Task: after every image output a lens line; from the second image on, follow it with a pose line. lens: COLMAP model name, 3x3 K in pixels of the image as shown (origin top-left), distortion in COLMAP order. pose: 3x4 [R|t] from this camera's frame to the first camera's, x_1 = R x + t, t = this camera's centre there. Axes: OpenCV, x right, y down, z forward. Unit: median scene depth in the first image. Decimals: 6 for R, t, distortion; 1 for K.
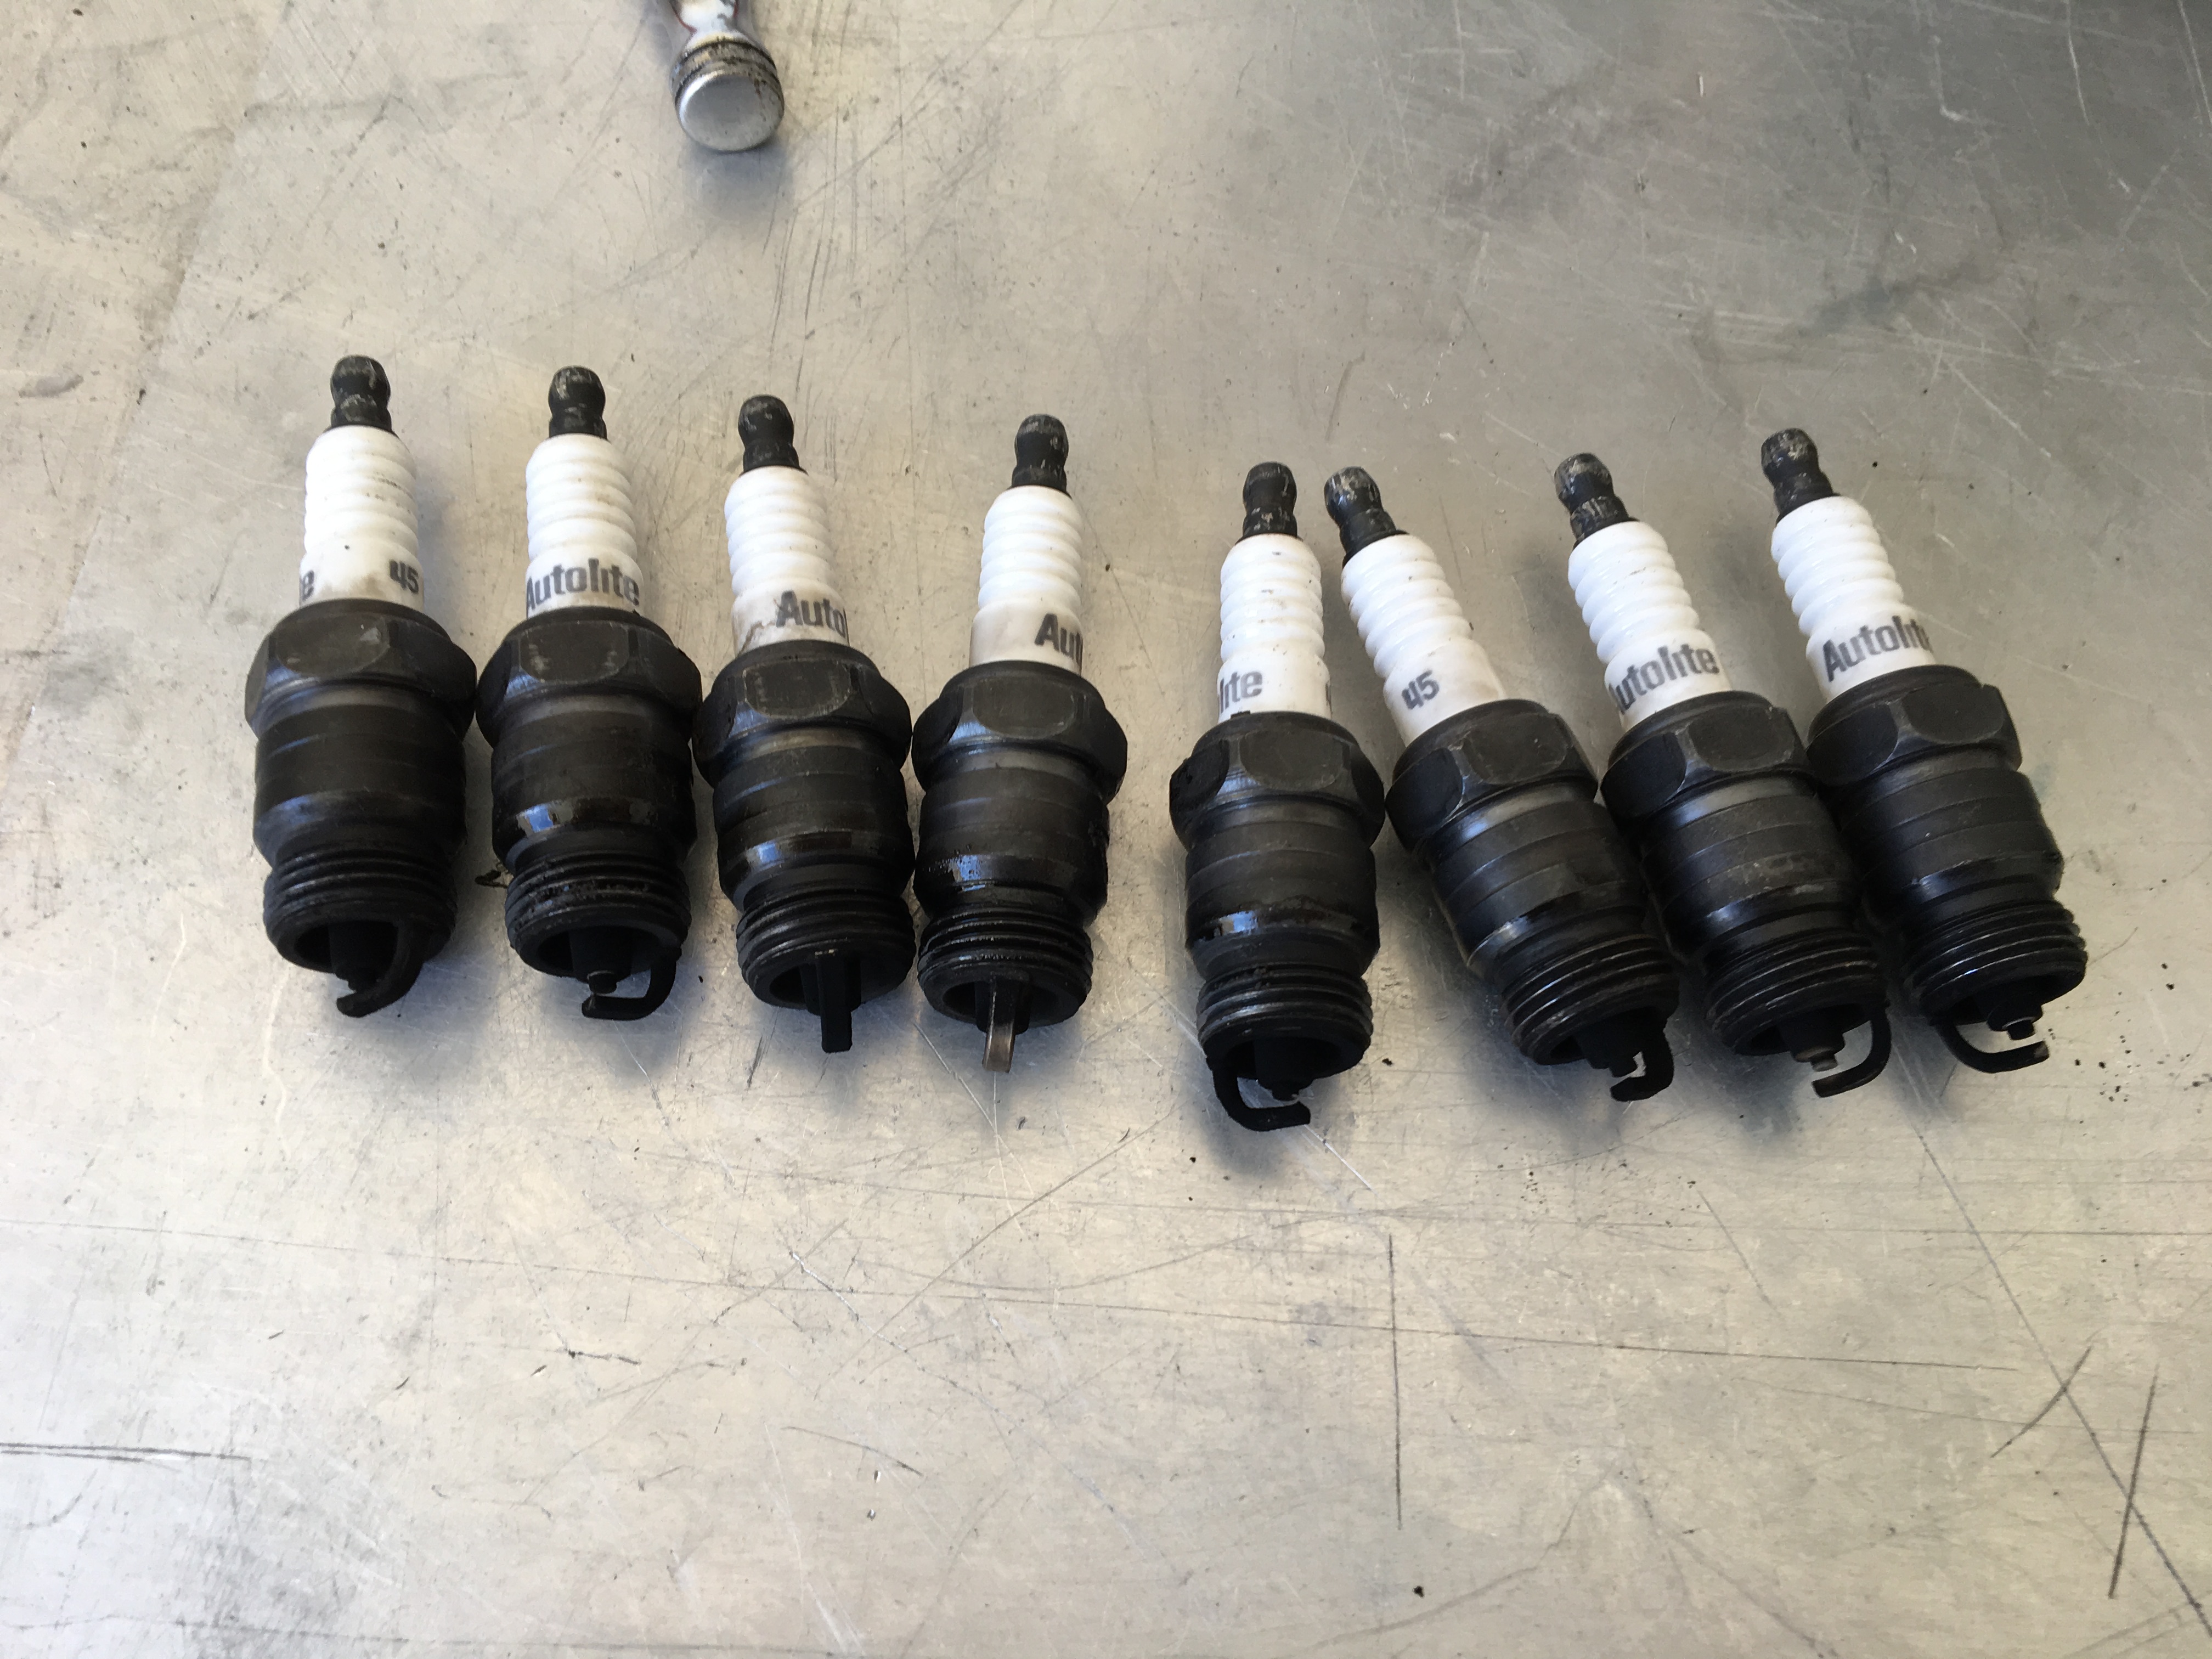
lens RADIAL K [[1871.4, 0, 1106.5], [0, 1871.4, 831.0], [0, 0, 1]] dist [-0.002548, -0.000192]
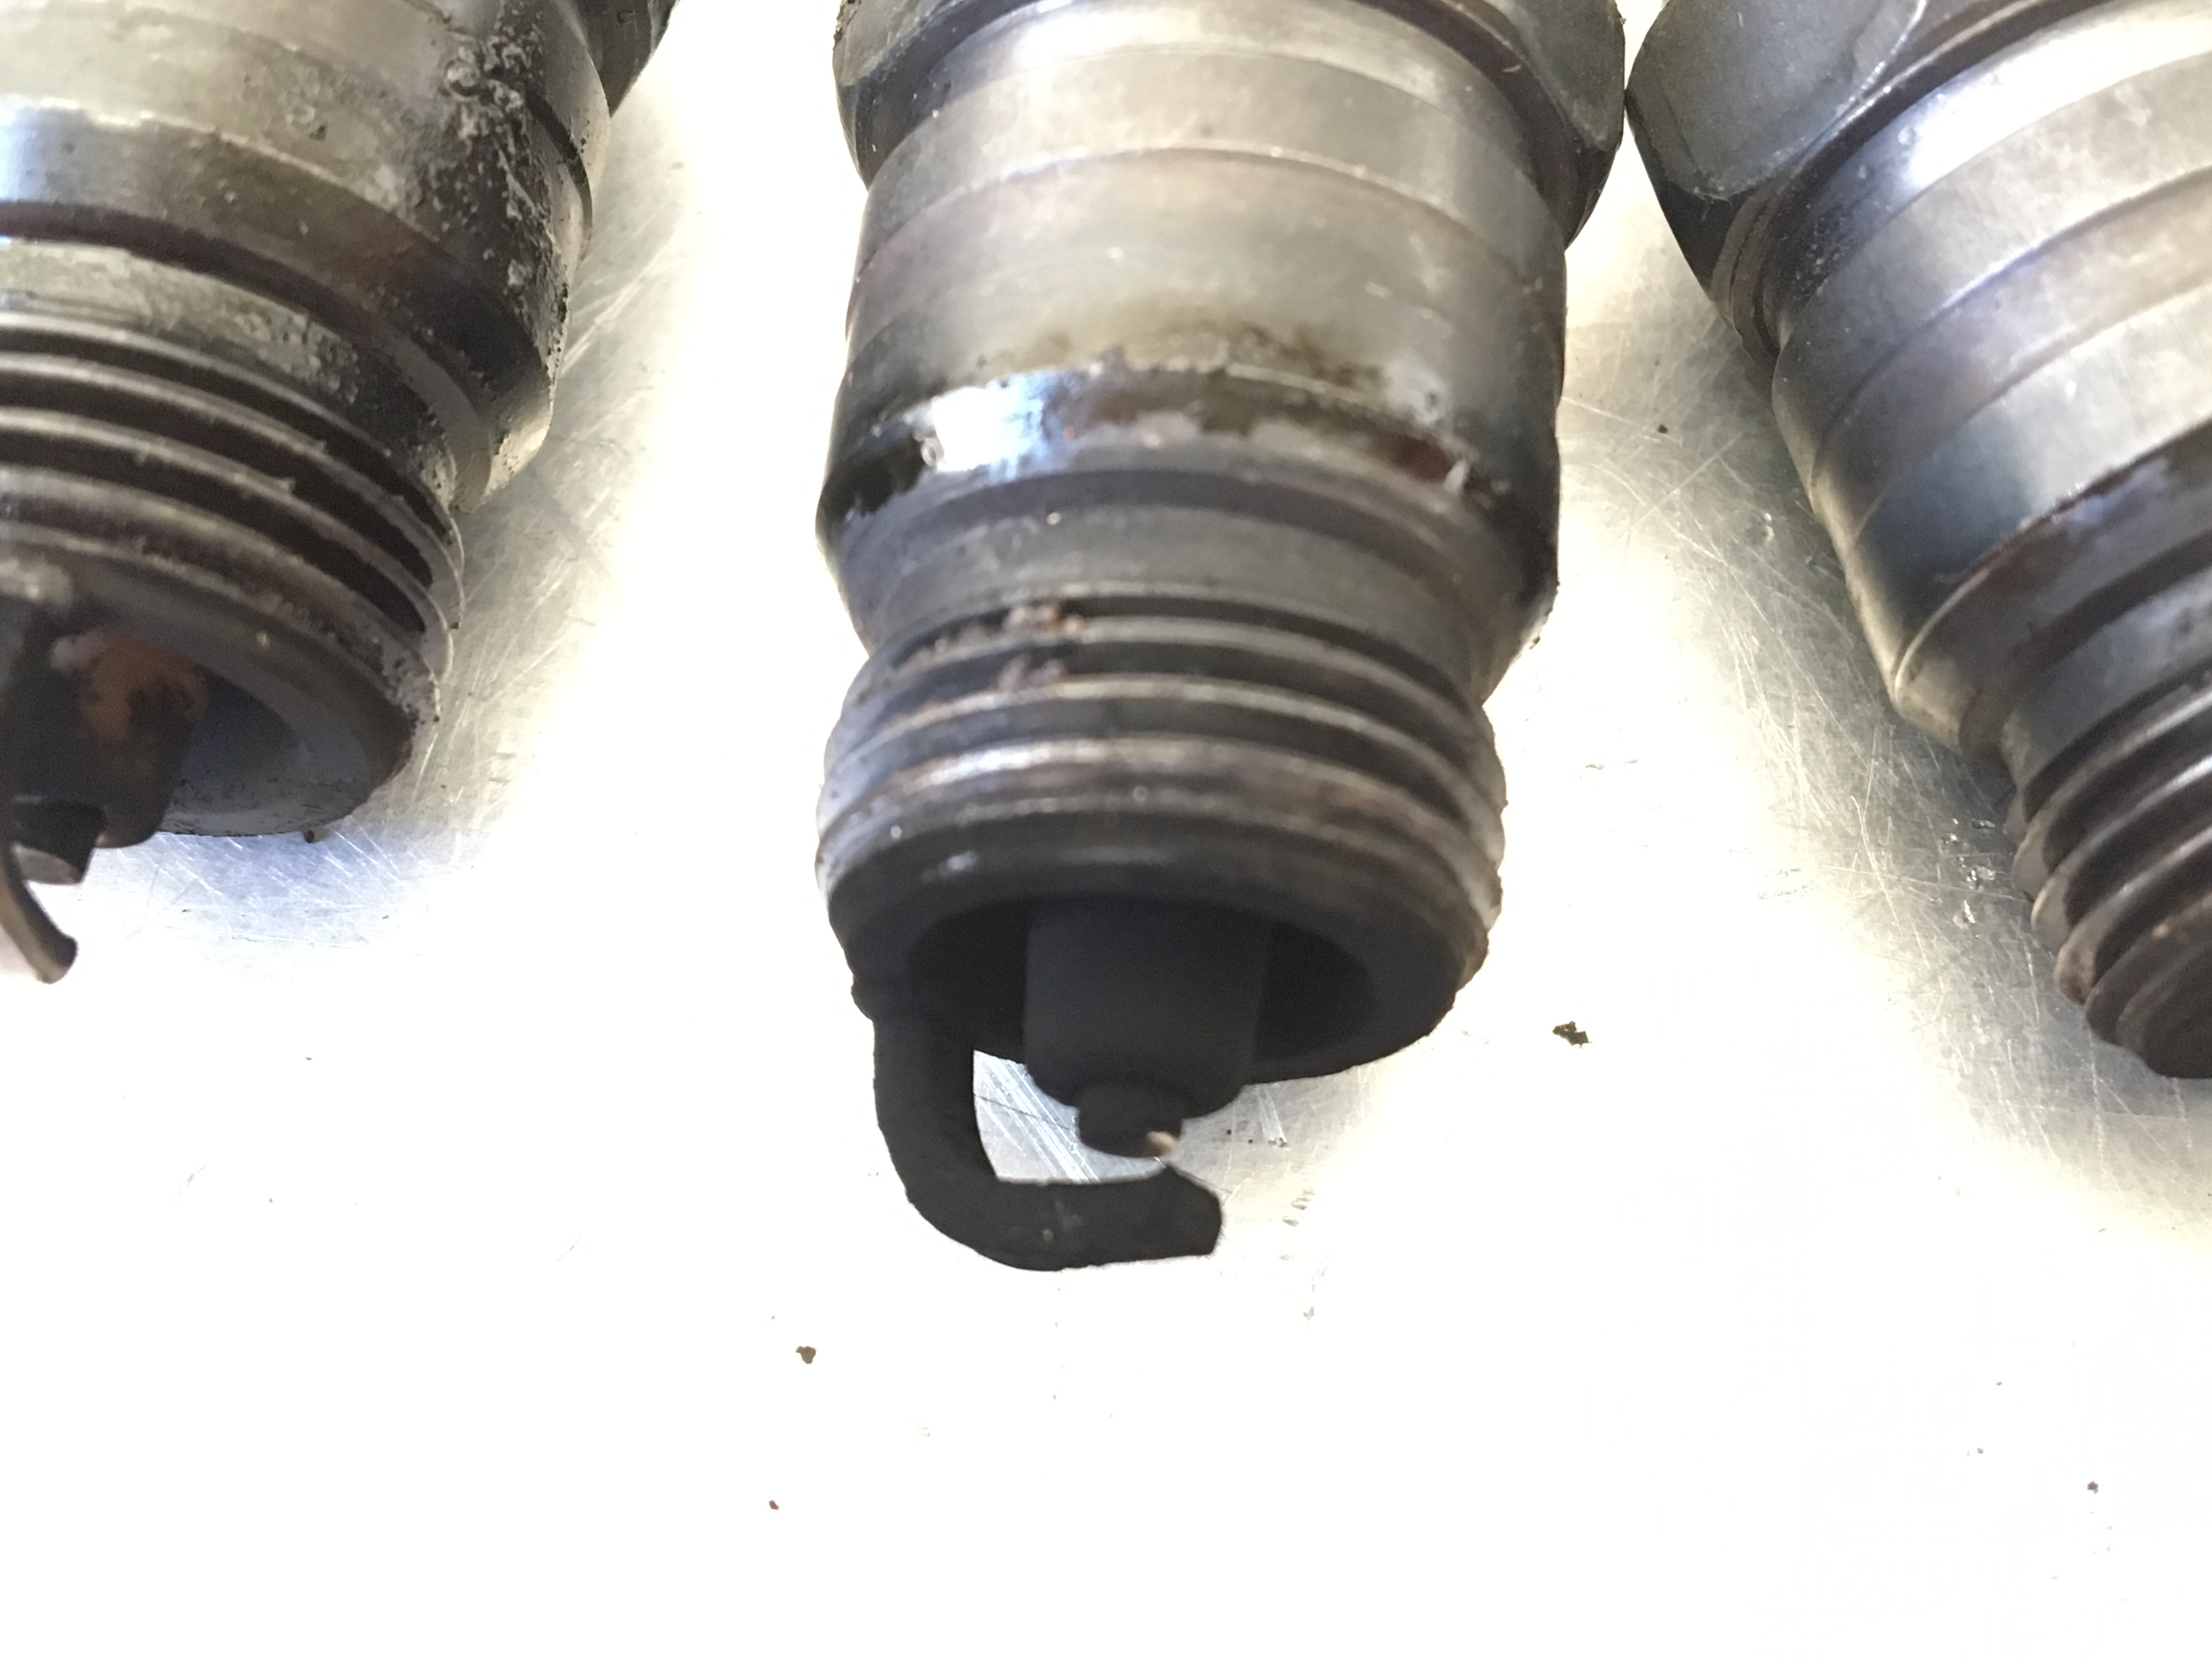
lens RADIAL K [[2640.1, 0, 1106.1], [0, 2640.1, 828.5], [0, 0, 1]] dist [-0.010232, 0.000000]
pose [[0.995327, 0.054679, -0.079591, 0.117638], [-0.051109, 0.997623, 0.046228, 0.083737], [0.081929, -0.041944, 0.995755, 0.647345]]
